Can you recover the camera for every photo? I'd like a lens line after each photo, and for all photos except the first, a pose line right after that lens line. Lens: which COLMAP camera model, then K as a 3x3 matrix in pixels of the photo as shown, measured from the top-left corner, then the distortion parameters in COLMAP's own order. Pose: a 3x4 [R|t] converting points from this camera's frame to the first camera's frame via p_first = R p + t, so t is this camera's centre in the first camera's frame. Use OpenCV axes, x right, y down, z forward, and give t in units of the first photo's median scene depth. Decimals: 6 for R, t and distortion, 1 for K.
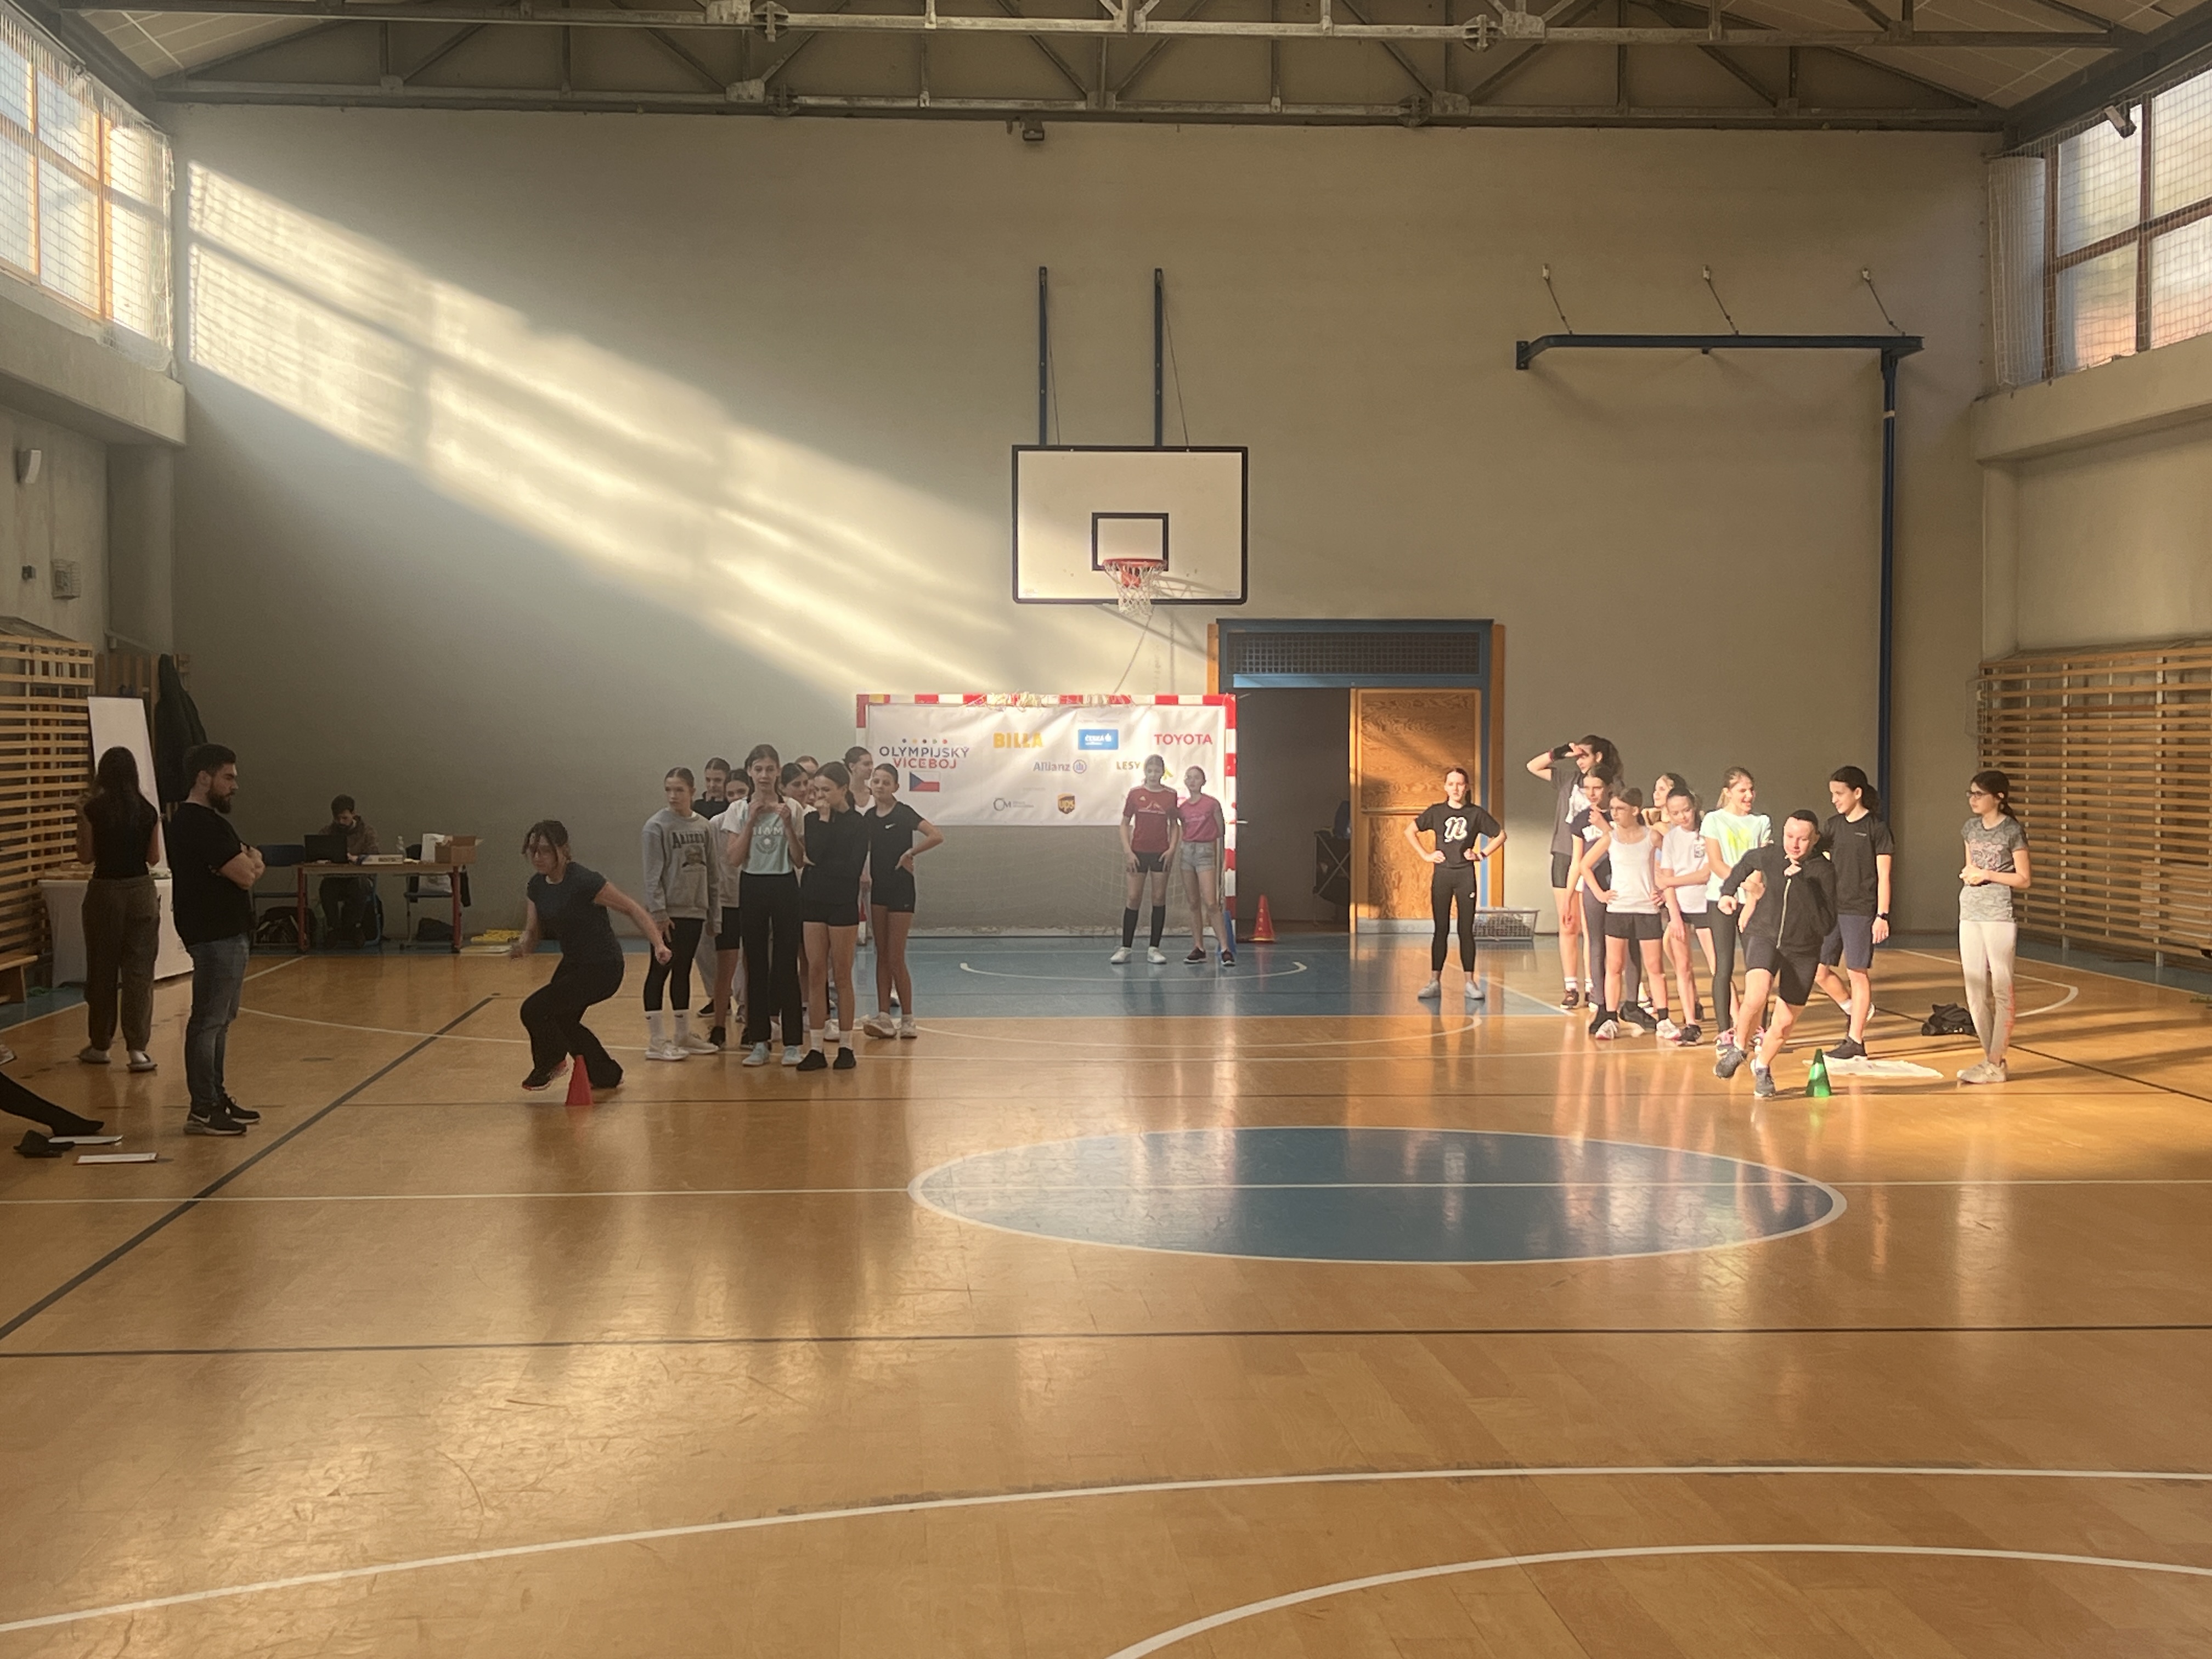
lens RADIAL K [[3243.2, 0, 1098.5], [0, 3243.2, 830.9], [0, 0, 1]] dist [0.077824, 0.000000]
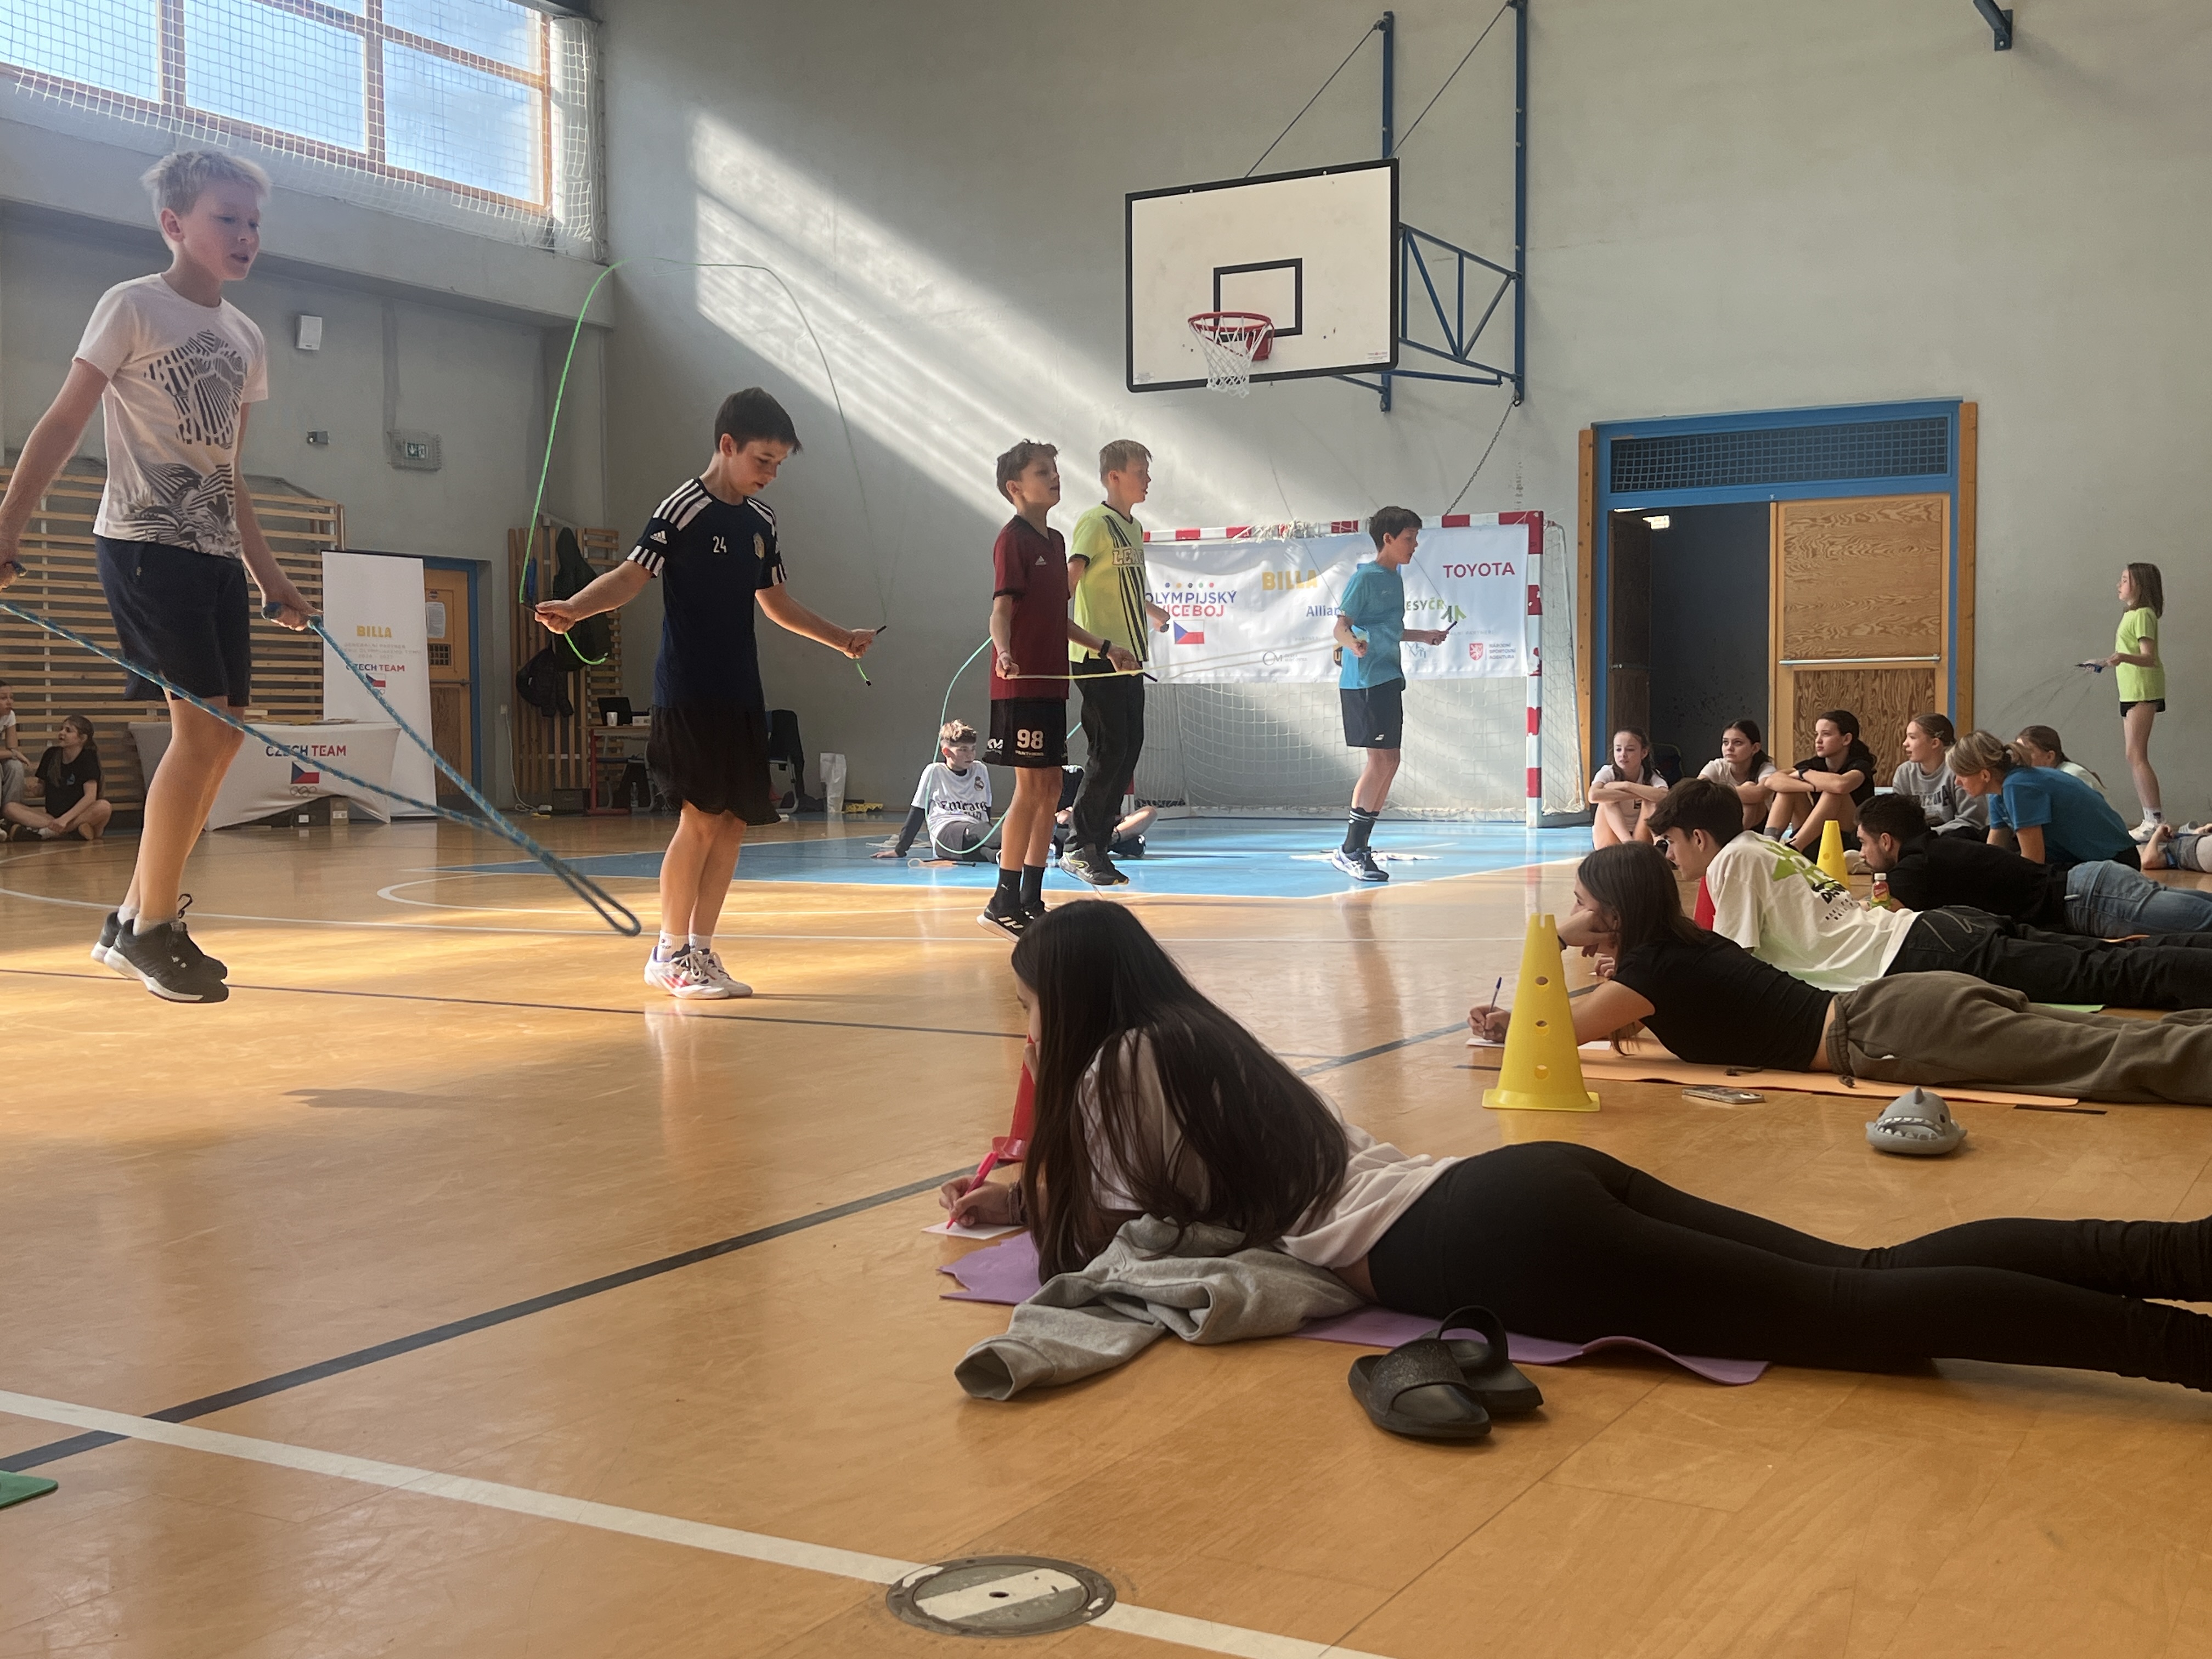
lens RADIAL K [[2466.1, 0, 1107.4], [0, 2466.1, 845.9], [0, 0, 1]] dist [0.064505, 0.000000]
pose [[0.824688, 0.020080, -0.565231, 0.297458], [-0.009852, 0.999728, 0.021142, 0.027817], [0.565502, -0.011867, 0.824661, 0.448445]]
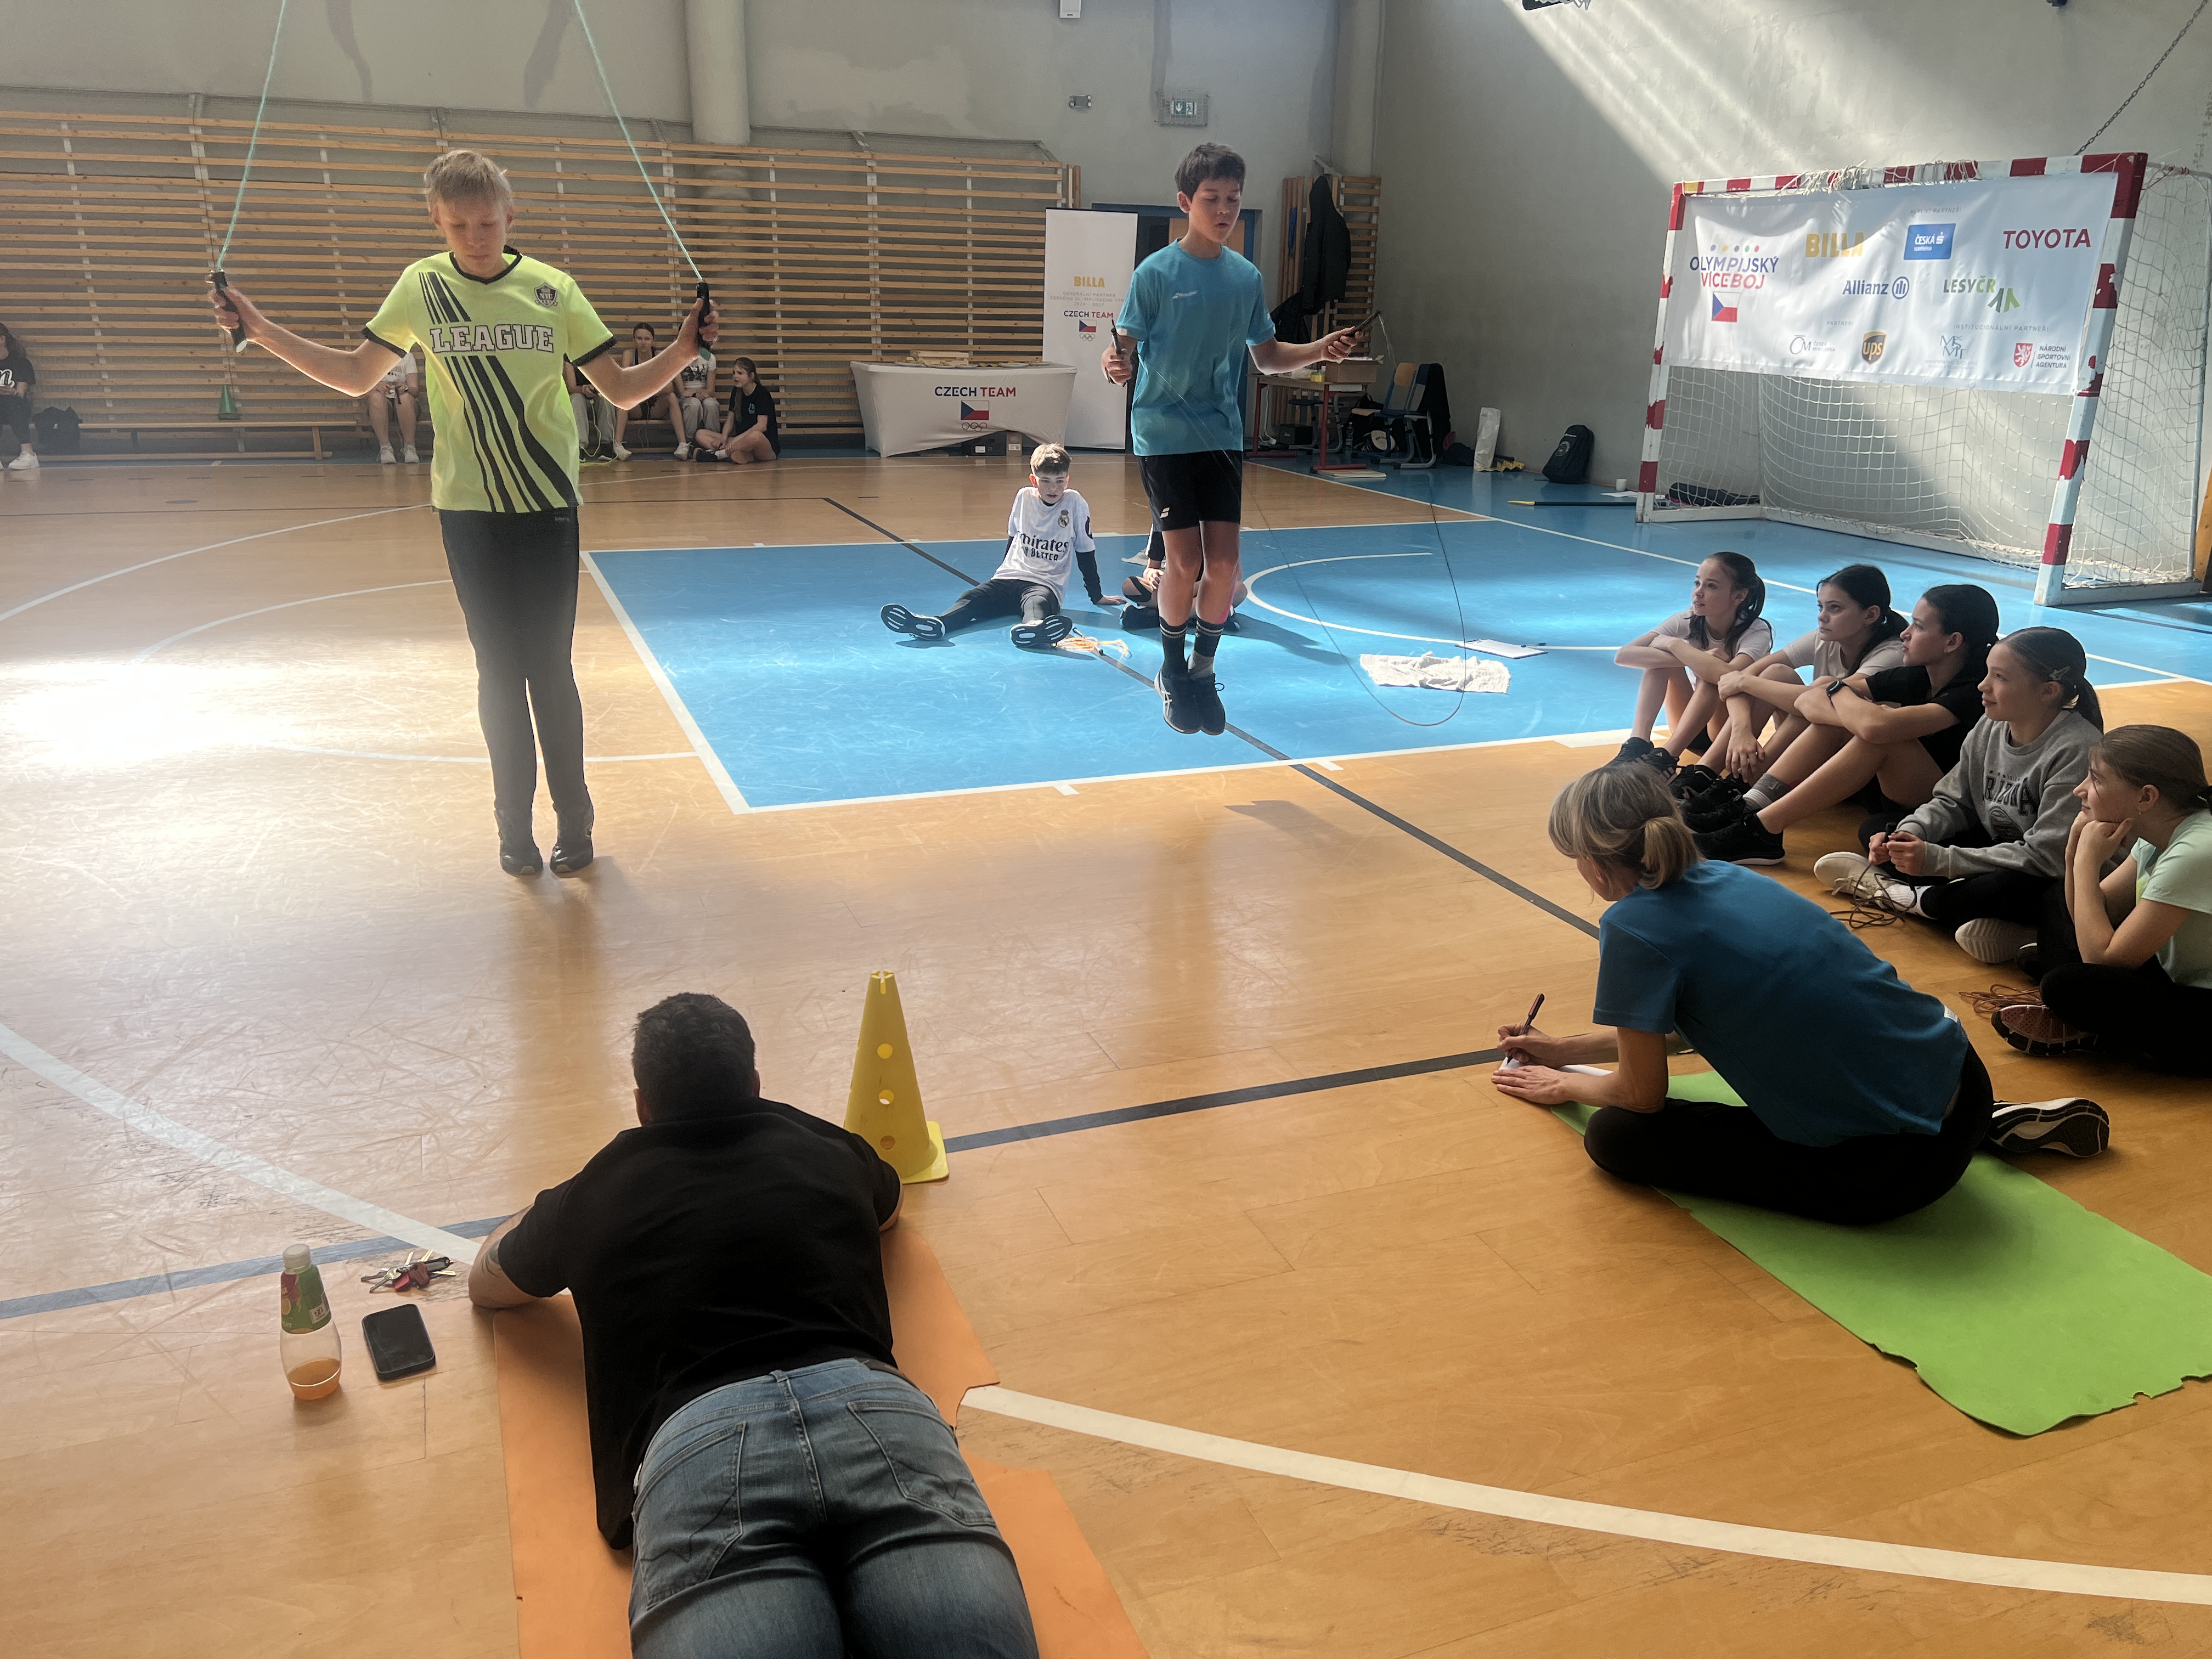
lens RADIAL K [[1666.5, 0, 1106.0], [0, 1666.5, 849.4], [0, 0, 1]] dist [0.051120, -0.057126]
pose [[0.280825, 0.311964, -0.907643, 0.289294], [-0.048747, 0.949114, 0.311136, -0.010181], [0.958520, -0.043129, 0.281742, 0.751821]]
